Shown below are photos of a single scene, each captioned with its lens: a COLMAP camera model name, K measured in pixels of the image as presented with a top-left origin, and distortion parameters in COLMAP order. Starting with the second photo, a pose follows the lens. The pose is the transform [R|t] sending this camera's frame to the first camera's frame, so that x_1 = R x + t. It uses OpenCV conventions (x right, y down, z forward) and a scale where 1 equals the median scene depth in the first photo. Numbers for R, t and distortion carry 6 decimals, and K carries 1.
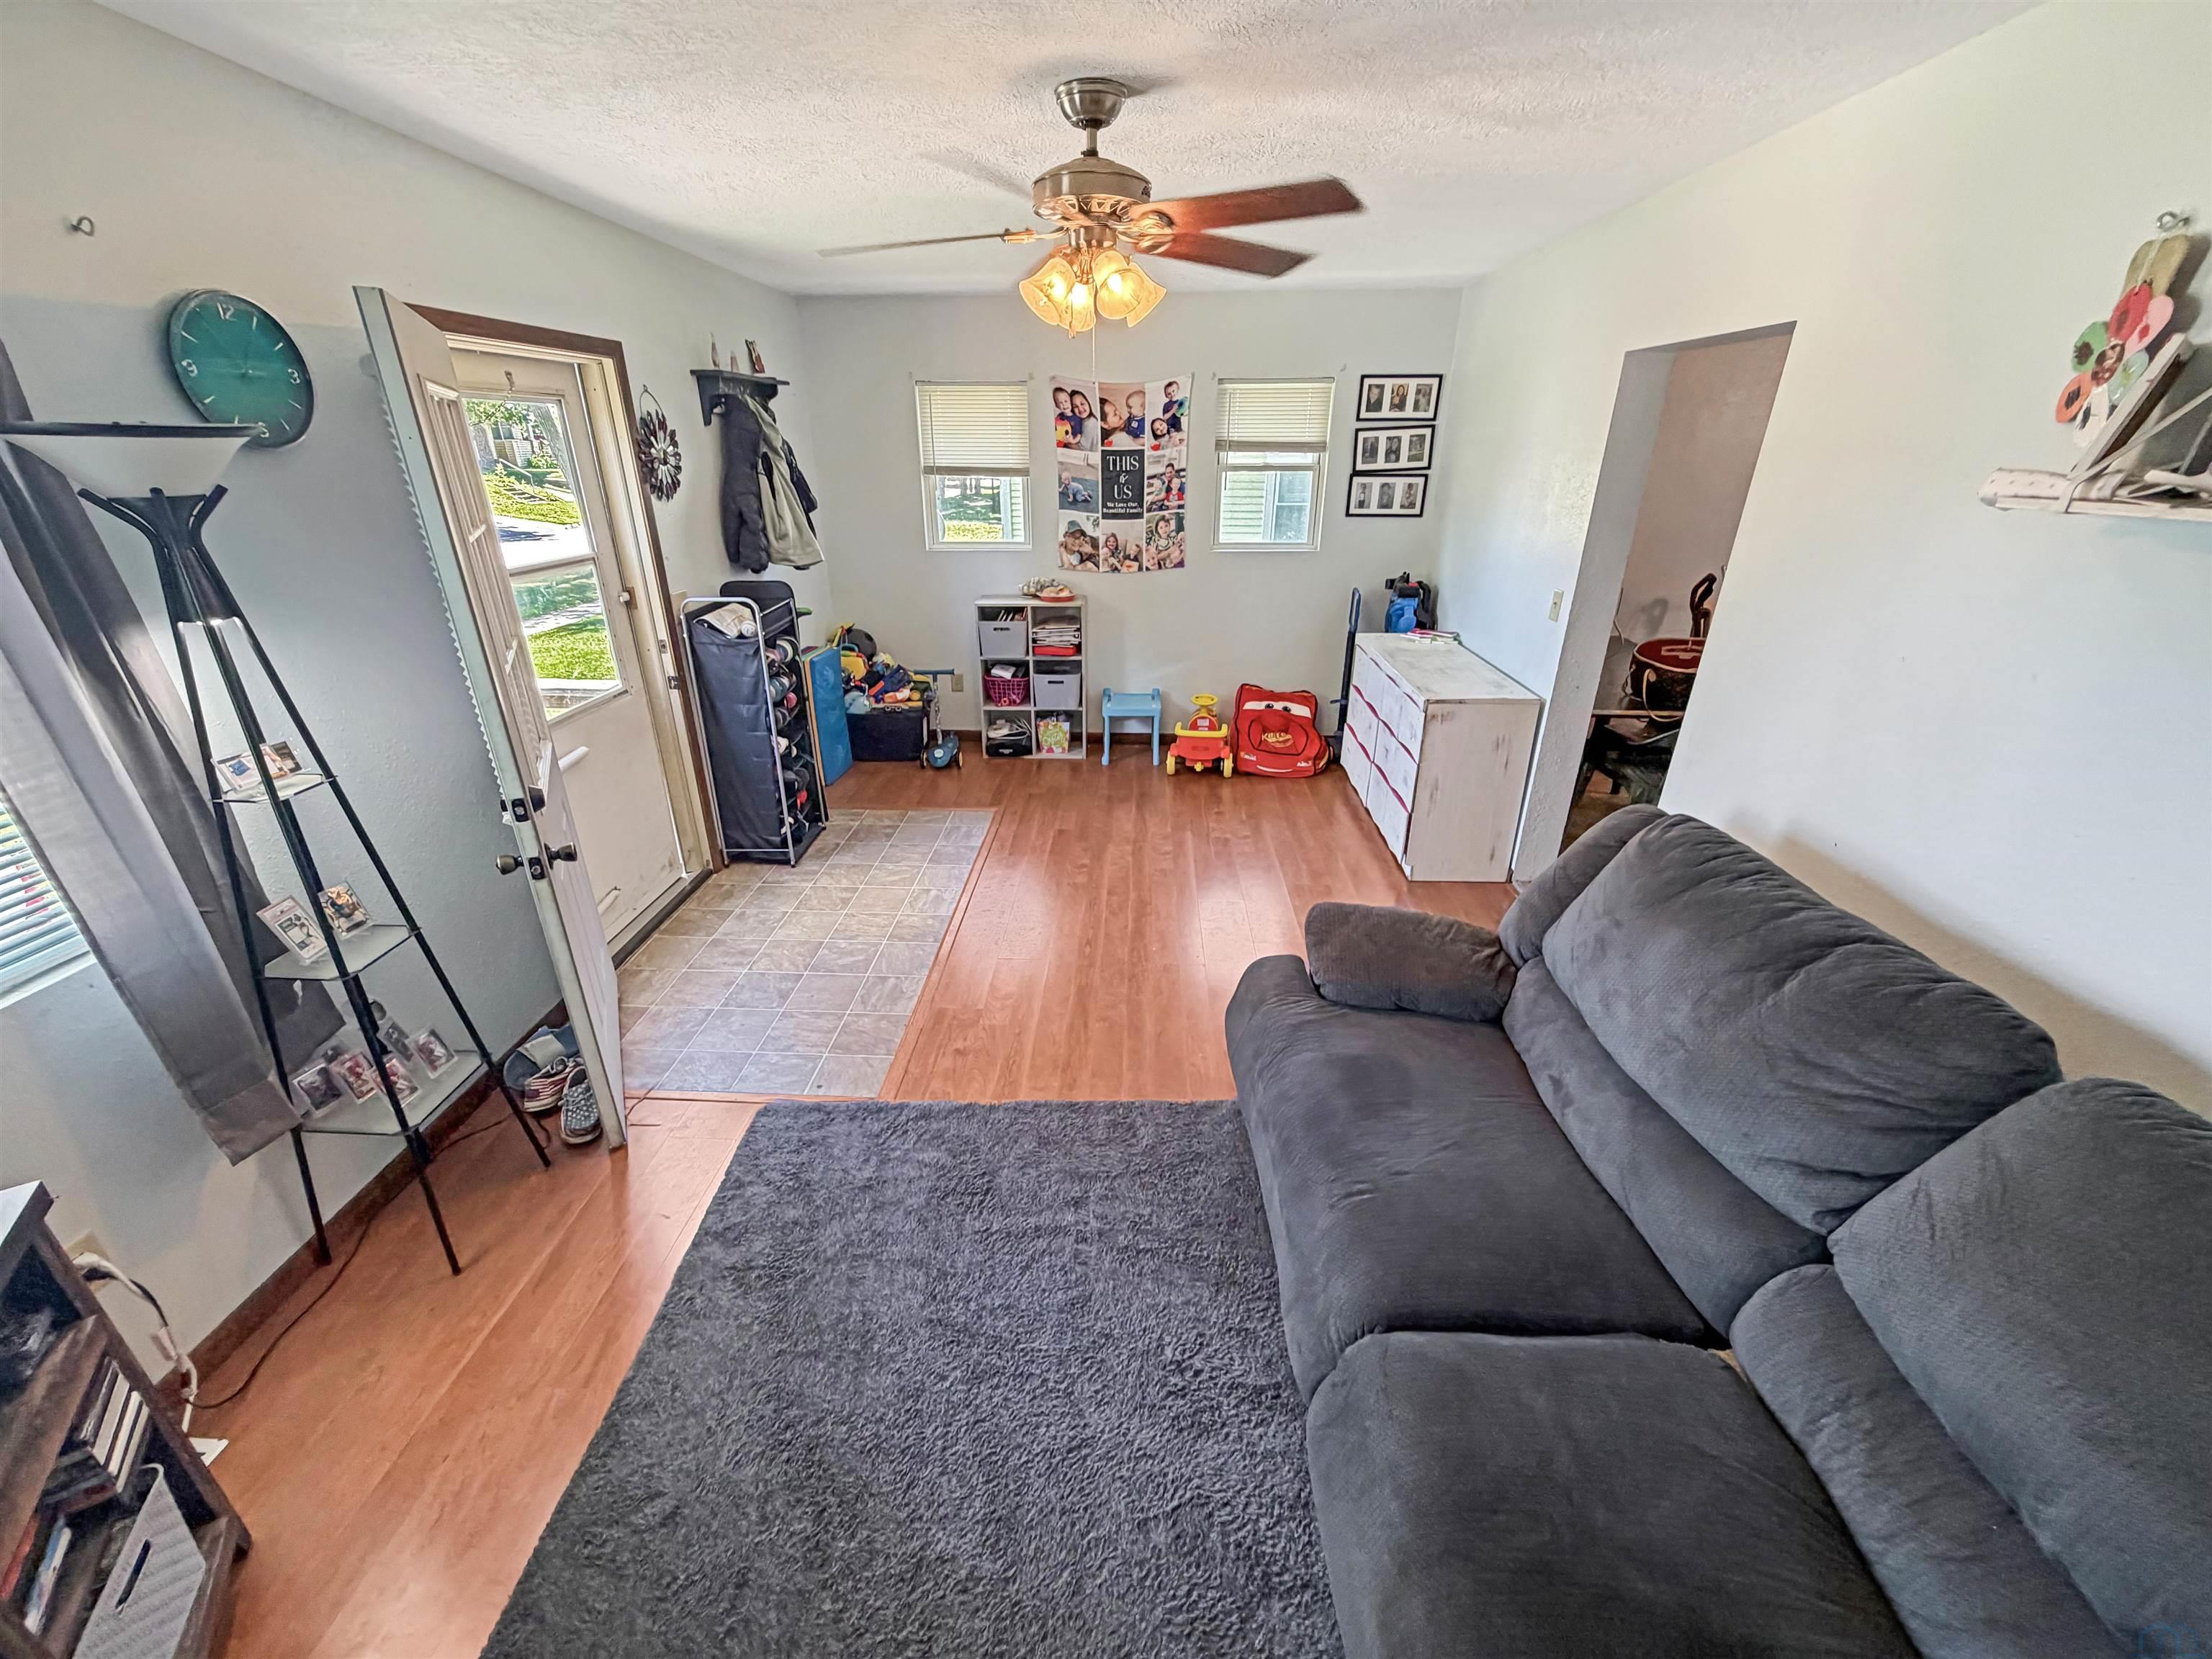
lens RADIAL K [[883.0, 0, 1102.2], [0, 883.0, 830.5], [0, 0, 1]] dist [0.000746, 0.000164]
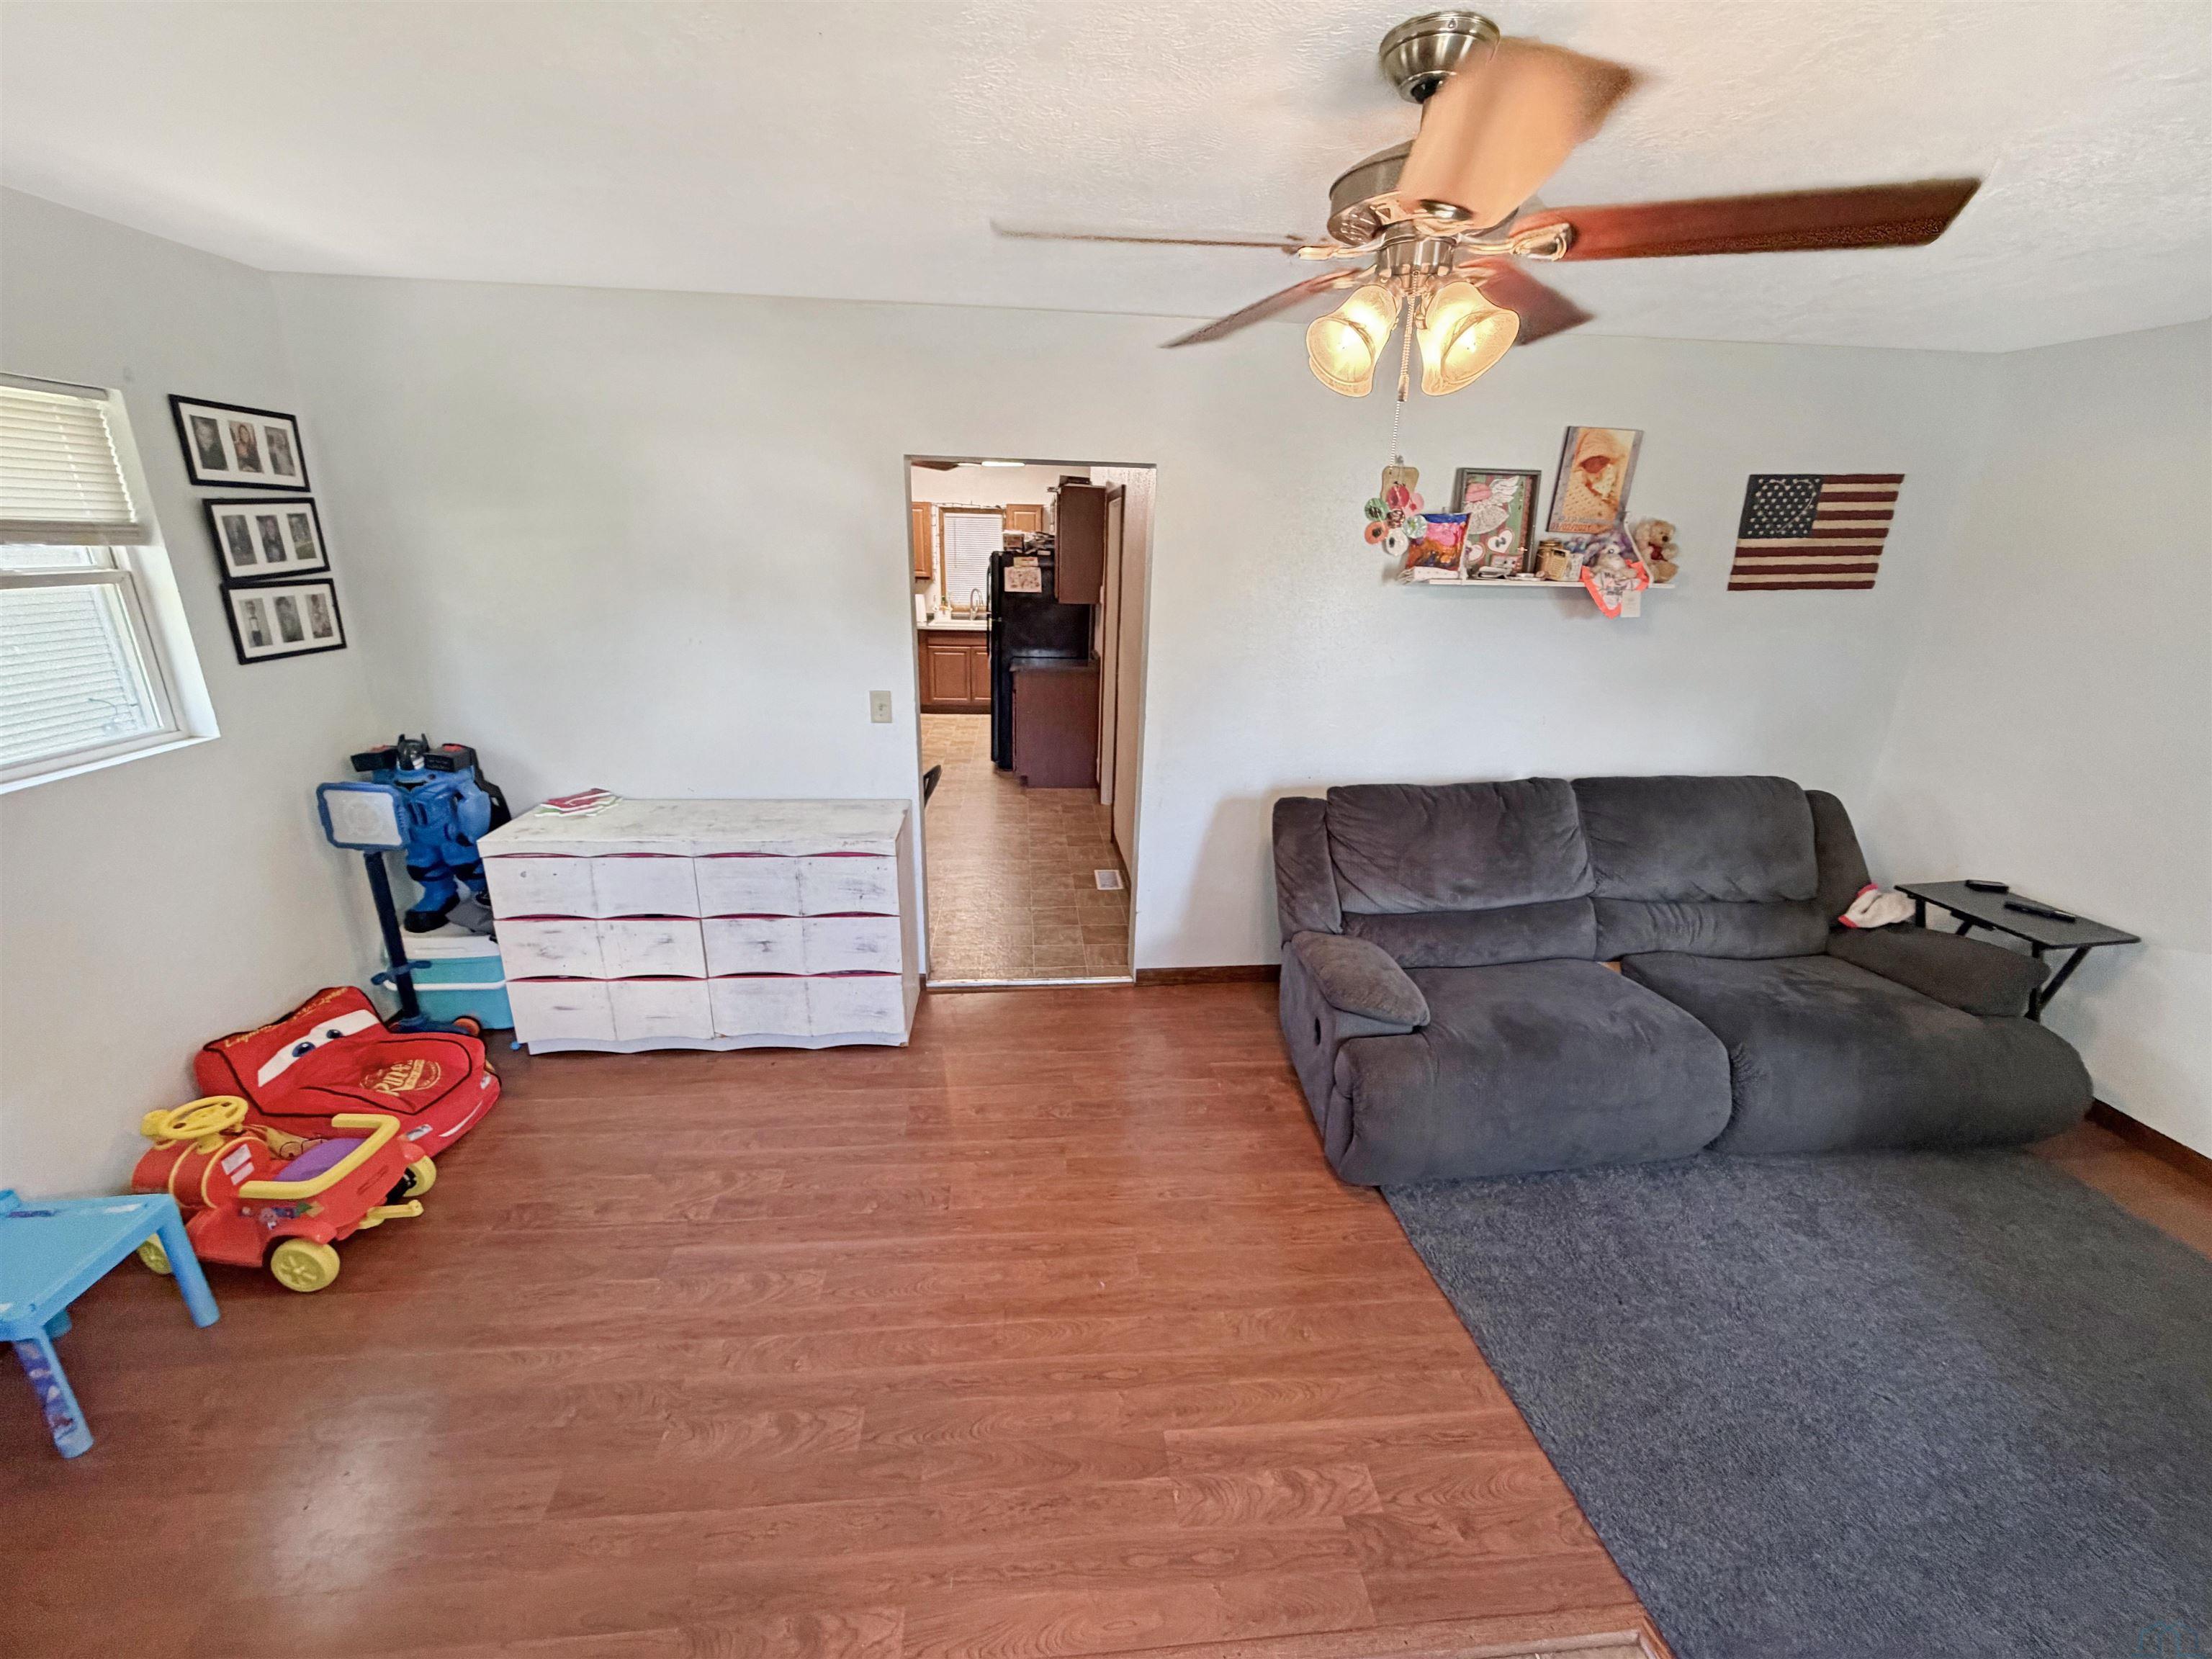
lens RADIAL K [[883.0, 0, 1097.8], [0, 883.0, 828.9], [0, 0, 1]] dist [0.000746, 0.000164]
pose [[-0.133878, -0.312801, 0.940336, -0.315060], [0.376432, 0.861706, 0.340238, -0.267852], [-0.916720, 0.399524, 0.002385, 0.596003]]
